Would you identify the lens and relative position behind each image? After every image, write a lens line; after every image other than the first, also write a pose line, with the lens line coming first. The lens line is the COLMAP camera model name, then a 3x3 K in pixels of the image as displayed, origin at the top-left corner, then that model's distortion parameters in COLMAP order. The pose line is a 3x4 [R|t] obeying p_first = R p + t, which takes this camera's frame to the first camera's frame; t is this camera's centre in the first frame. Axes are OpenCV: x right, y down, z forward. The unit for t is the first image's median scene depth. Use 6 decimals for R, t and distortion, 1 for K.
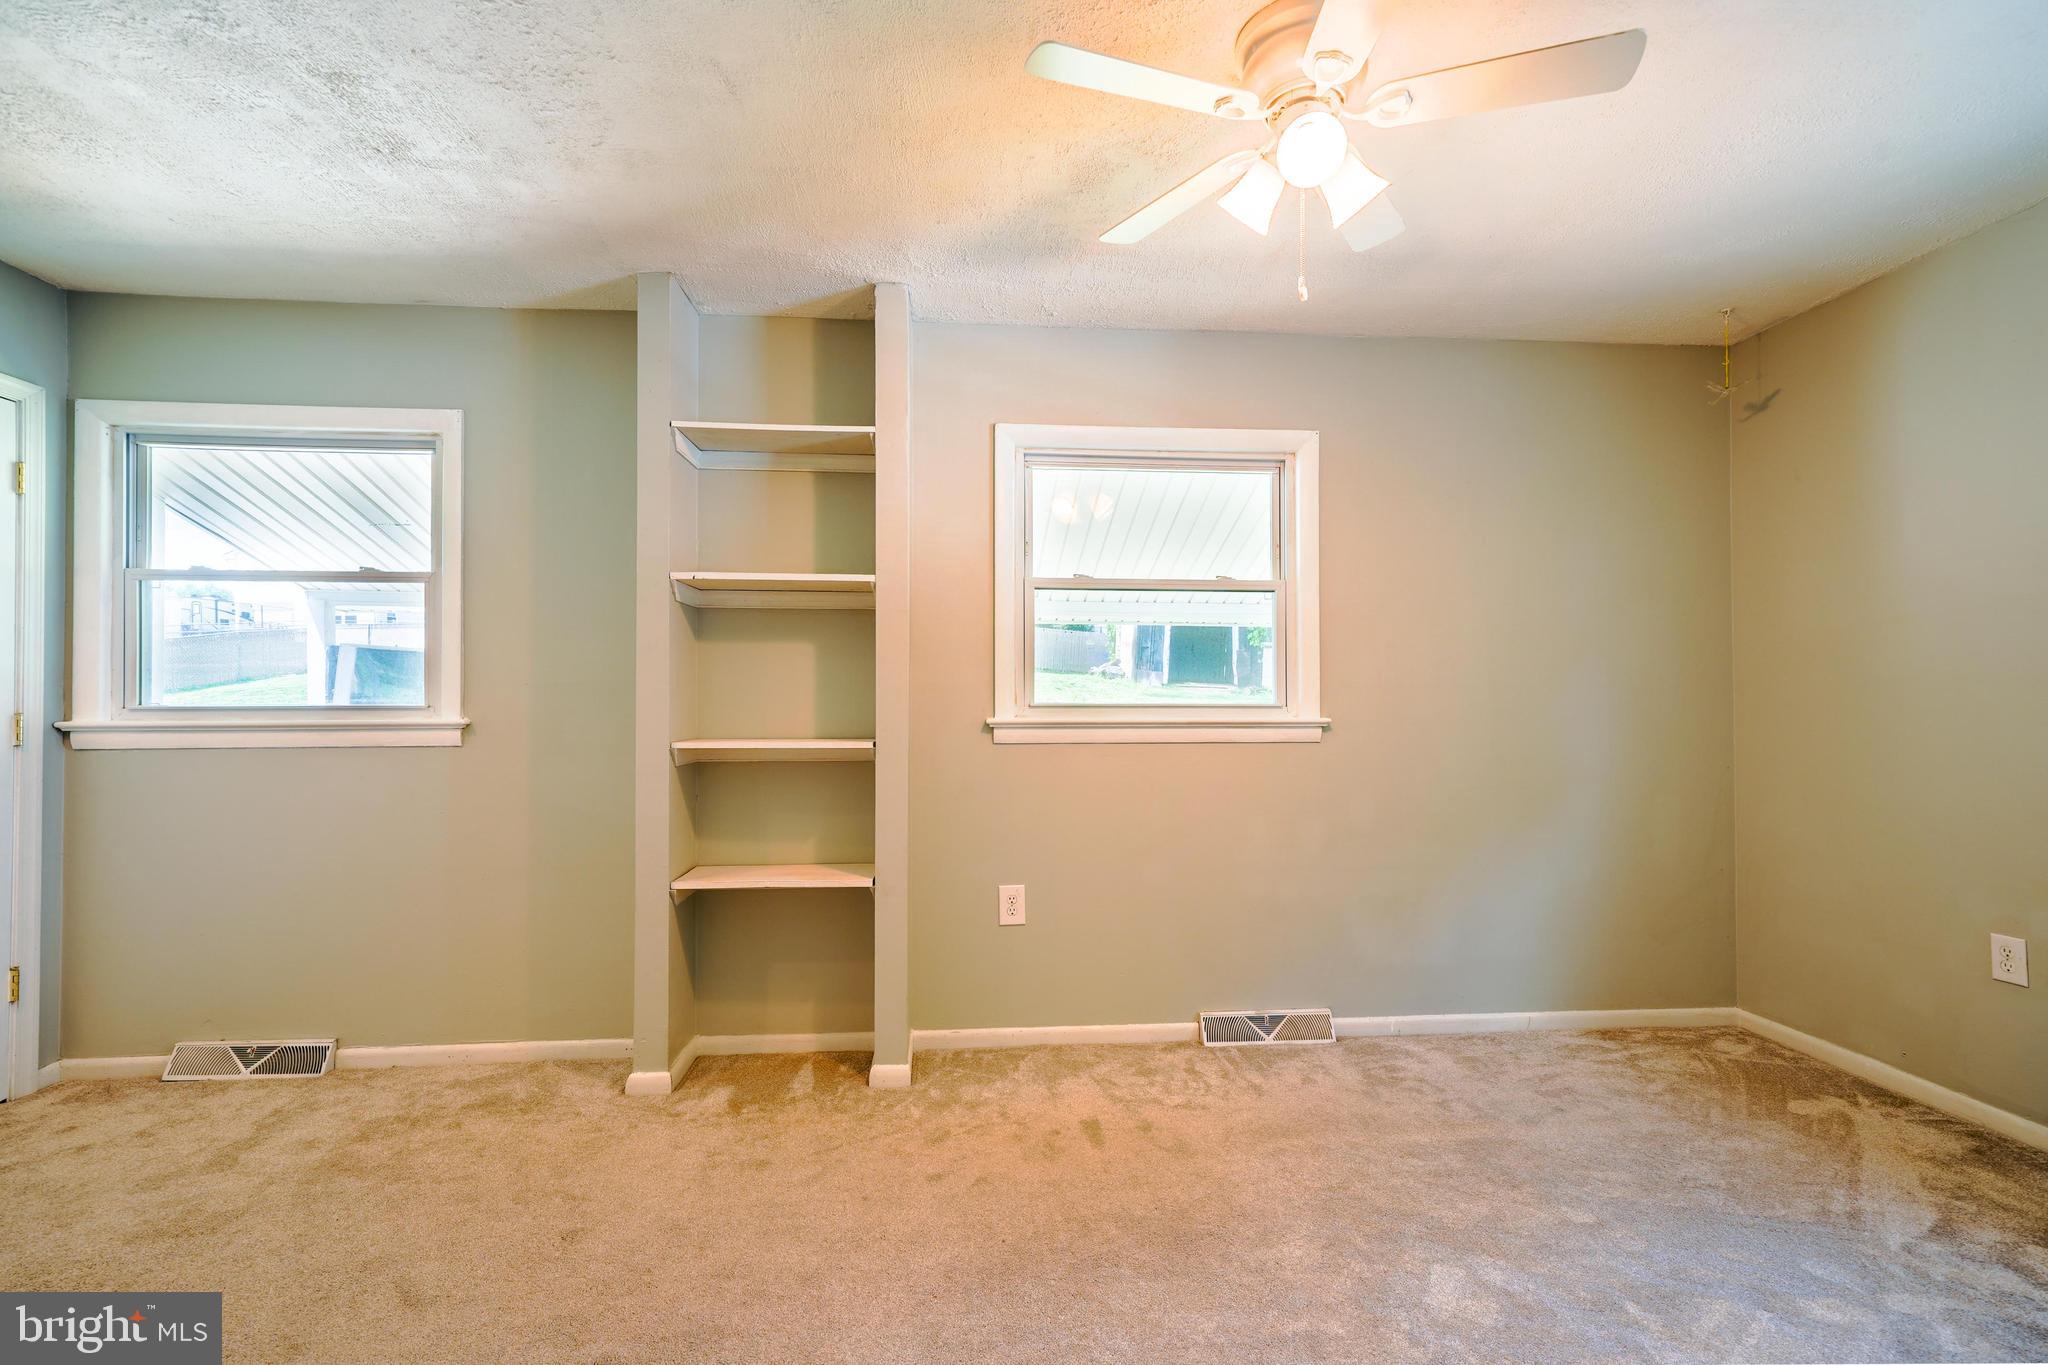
lens RADIAL K [[944.2, 0, 1024.8], [0, 944.2, 691.1], [0, 0, 1]] dist [0.011296, 0.003213]
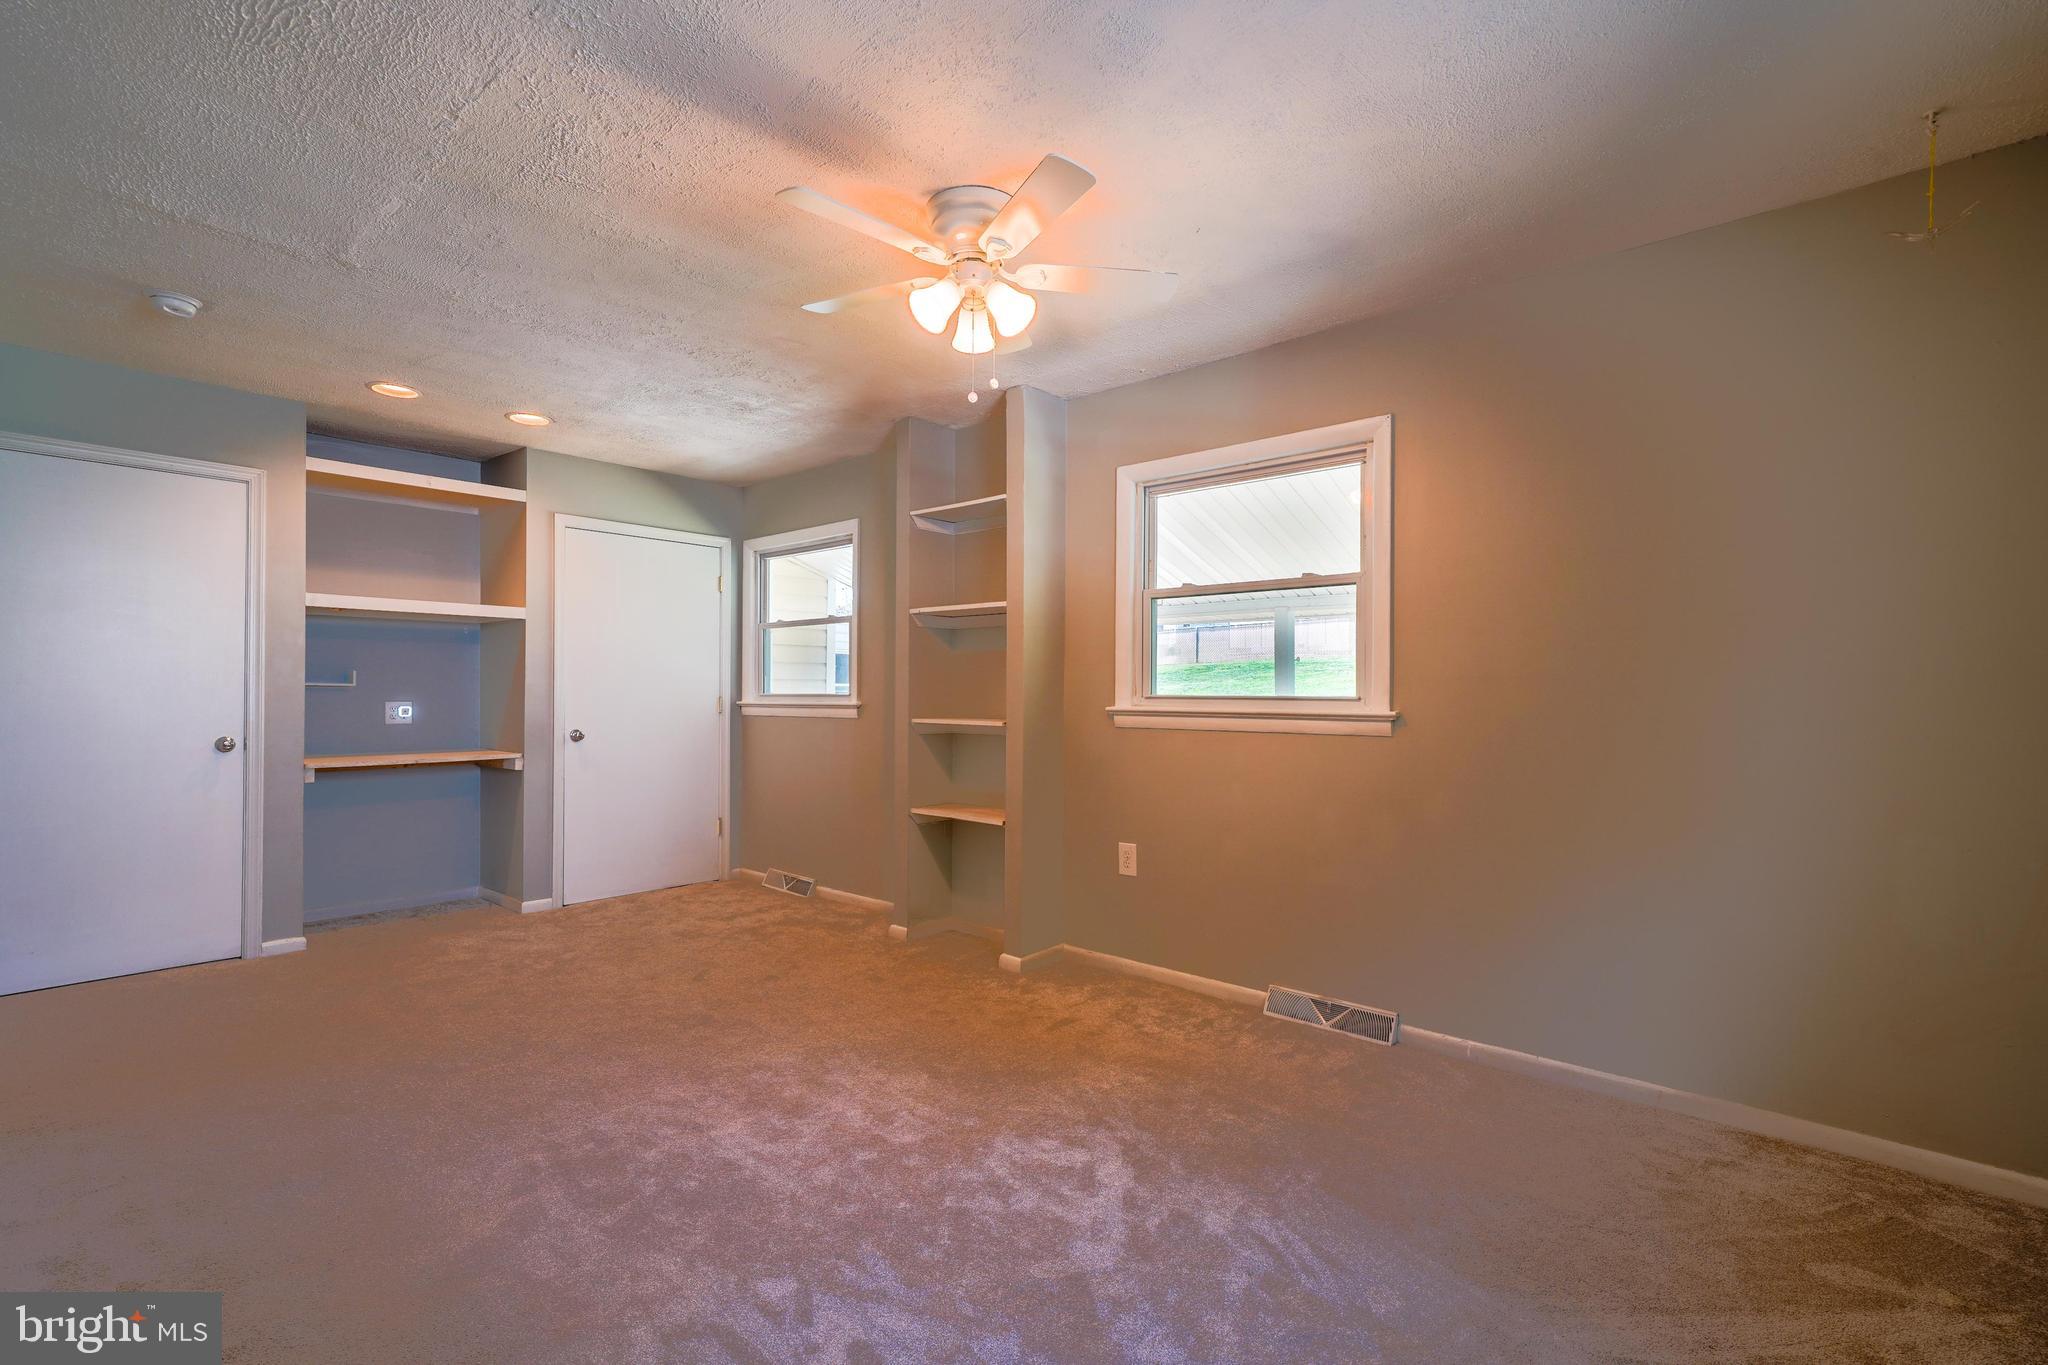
lens RADIAL K [[944.2, 0, 1024.8], [0, 944.2, 691.1], [0, 0, 1]] dist [0.011296, 0.003213]
pose [[0.680299, 0.001808, -0.732932, 0.875736], [0.002836, 0.999983, 0.005099, 0.001841], [0.732929, -0.005548, 0.680282, 0.077514]]
